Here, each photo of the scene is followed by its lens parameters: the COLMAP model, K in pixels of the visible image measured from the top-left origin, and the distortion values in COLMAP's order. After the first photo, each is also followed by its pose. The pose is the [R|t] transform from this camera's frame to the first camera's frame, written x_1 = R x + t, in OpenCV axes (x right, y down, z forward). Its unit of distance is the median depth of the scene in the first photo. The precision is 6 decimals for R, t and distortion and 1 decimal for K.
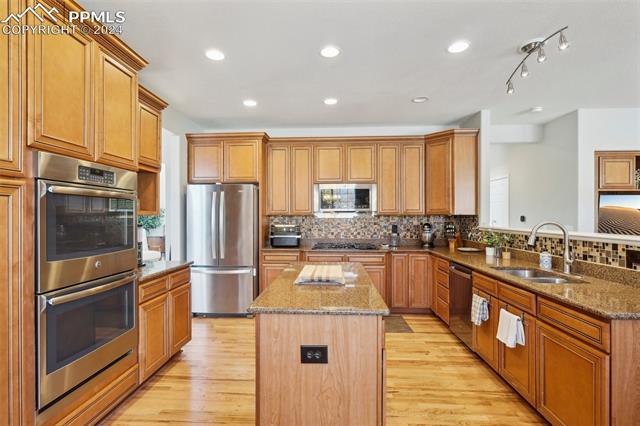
lens RADIAL K [[312.4, 0, 318.6], [0, 312.4, 216.5], [0, 0, 1]] dist [-0.000948, -0.000462]
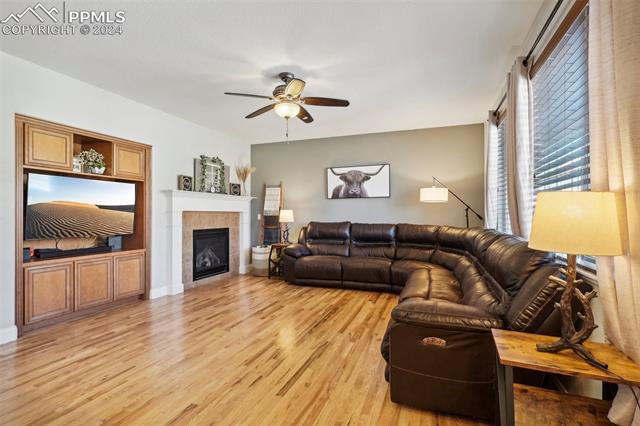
lens RADIAL K [[312.4, 0, 318.6], [0, 312.4, 216.5], [0, 0, 1]] dist [-0.000948, -0.000462]
pose [[0.303521, -0.004676, 0.952813, 0.380266], [-0.001525, 0.999984, 0.005394, 0.031599], [-0.952824, -0.003090, 0.303509, 0.079901]]
